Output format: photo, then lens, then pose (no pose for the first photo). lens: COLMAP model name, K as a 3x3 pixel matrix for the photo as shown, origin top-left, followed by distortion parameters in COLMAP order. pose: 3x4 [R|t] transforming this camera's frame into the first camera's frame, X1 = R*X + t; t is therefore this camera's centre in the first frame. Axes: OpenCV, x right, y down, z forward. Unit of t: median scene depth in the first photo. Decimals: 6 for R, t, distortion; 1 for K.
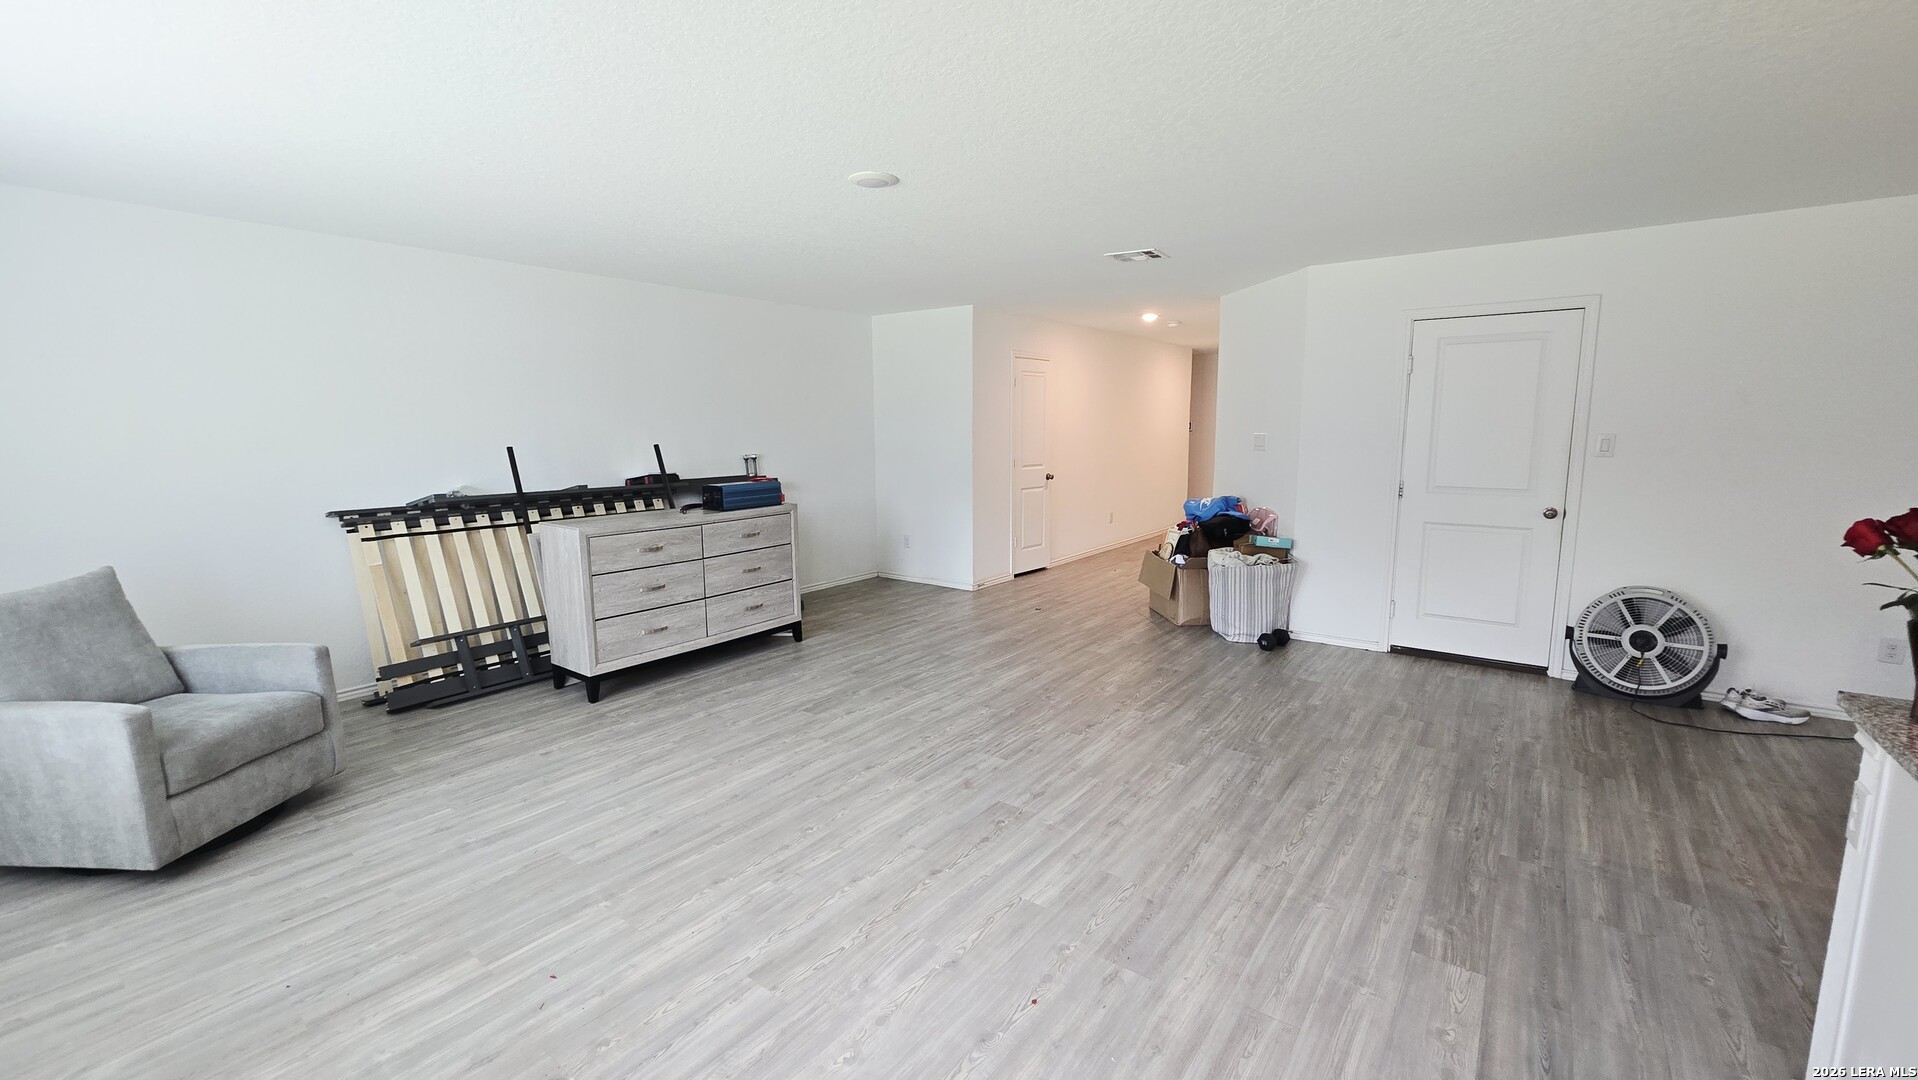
lens RADIAL K [[782.4, 0, 959.0], [0, 782.4, 540.0], [0, 0, 1]] dist [0.001071, 0.000035]
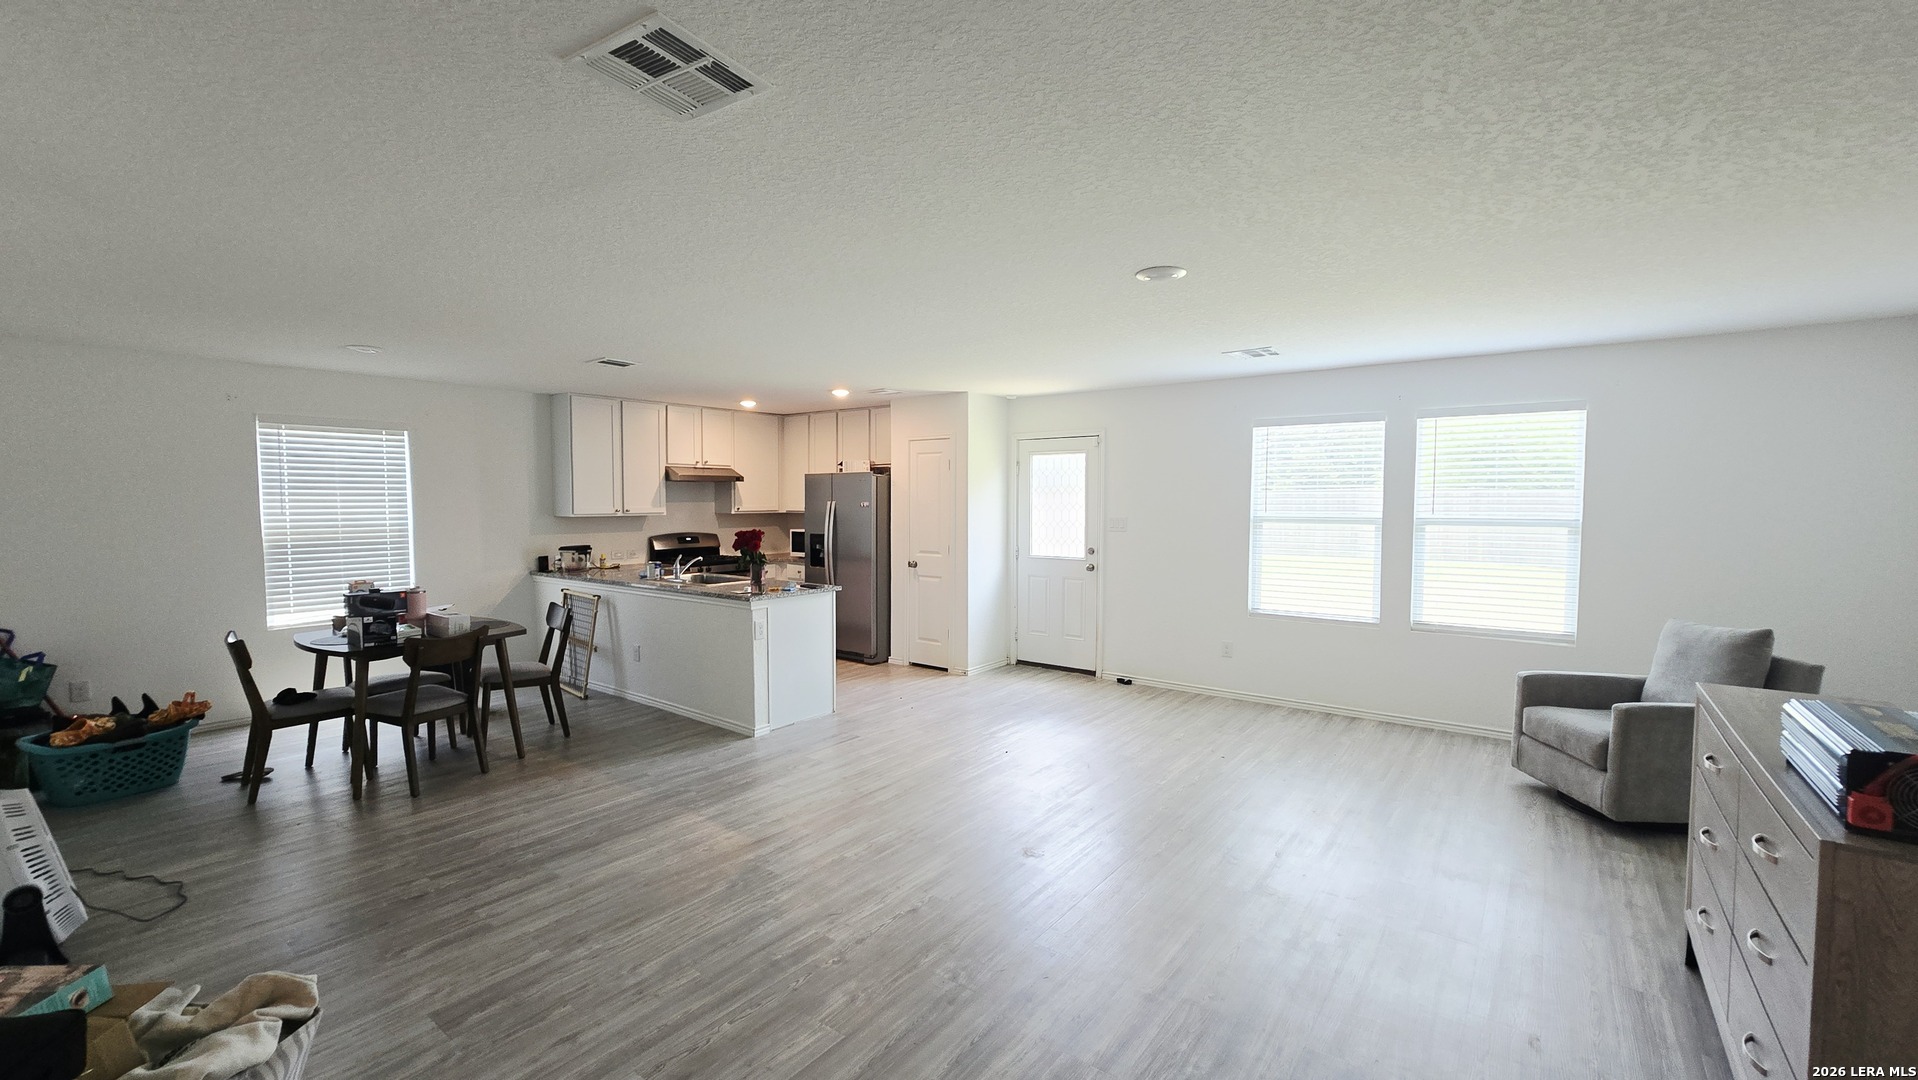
lens RADIAL K [[782.4, 0, 959.0], [0, 782.4, 540.0], [0, 0, 1]] dist [0.001071, 0.000035]
pose [[-0.999950, 0.003957, 0.009220, 0.134704], [0.005756, 0.978935, 0.204090, -0.323947], [-0.008218, 0.204133, -0.978909, 1.975205]]
